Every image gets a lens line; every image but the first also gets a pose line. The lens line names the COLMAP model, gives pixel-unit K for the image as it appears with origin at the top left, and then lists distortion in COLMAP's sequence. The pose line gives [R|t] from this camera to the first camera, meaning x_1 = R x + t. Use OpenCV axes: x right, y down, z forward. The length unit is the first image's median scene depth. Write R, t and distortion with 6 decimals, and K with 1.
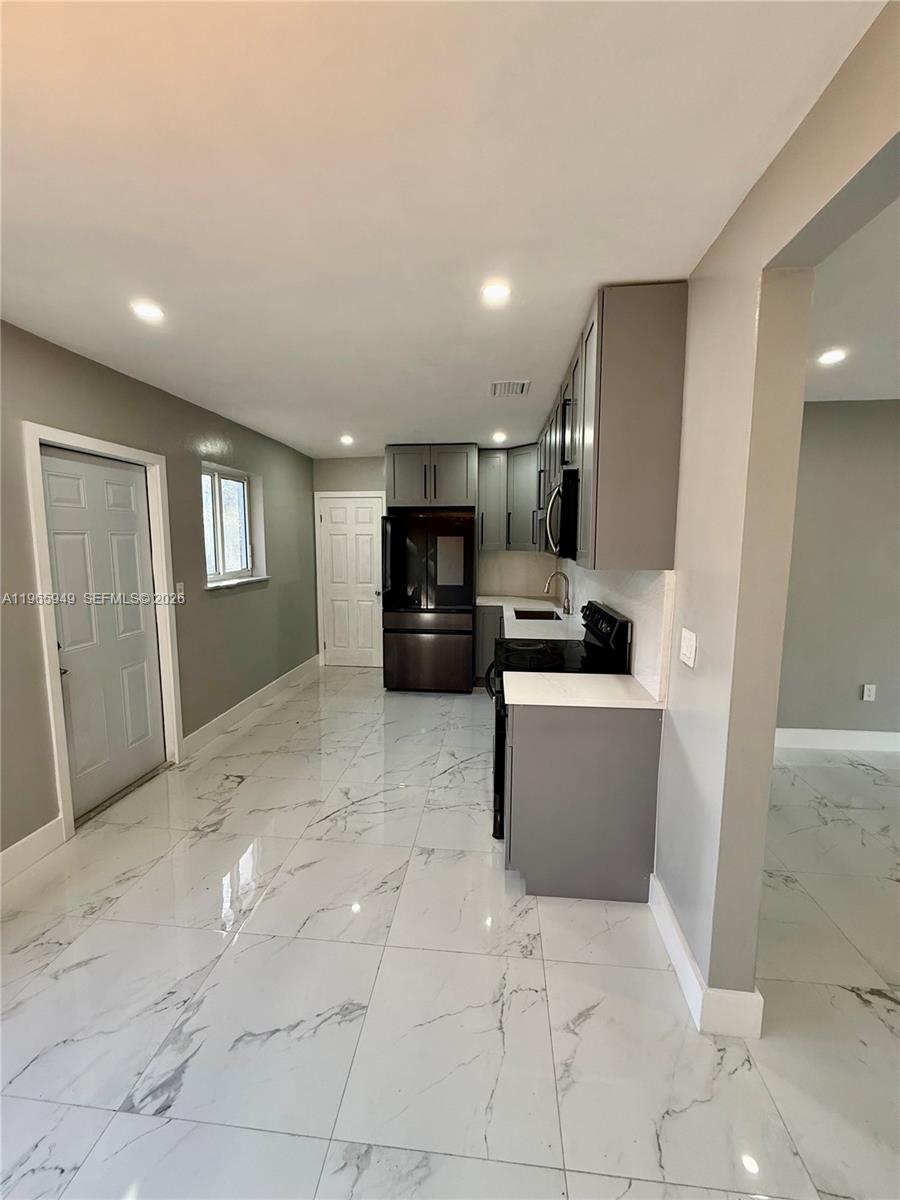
lens RADIAL K [[476.8, 0, 454.3], [0, 476.8, 596.6], [0, 0, 1]] dist [-0.003200, -0.000184]
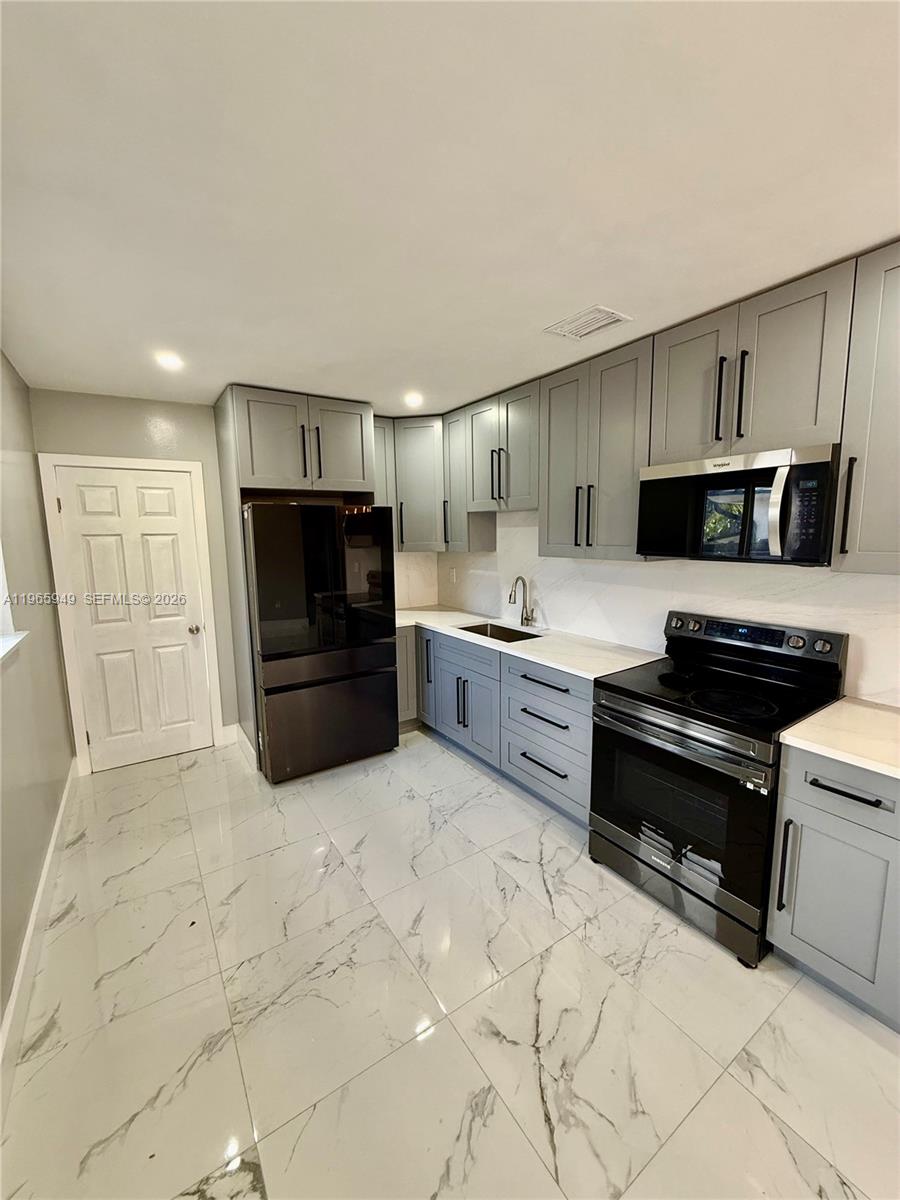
lens RADIAL K [[476.8, 0, 451.3], [0, 476.8, 595.8], [0, 0, 1]] dist [-0.003200, -0.000184]
pose [[0.775793, -0.097136, 0.623466, -0.329883], [0.091468, 0.994955, 0.041199, -0.053639], [-0.624322, 0.025065, 0.780765, 0.373698]]
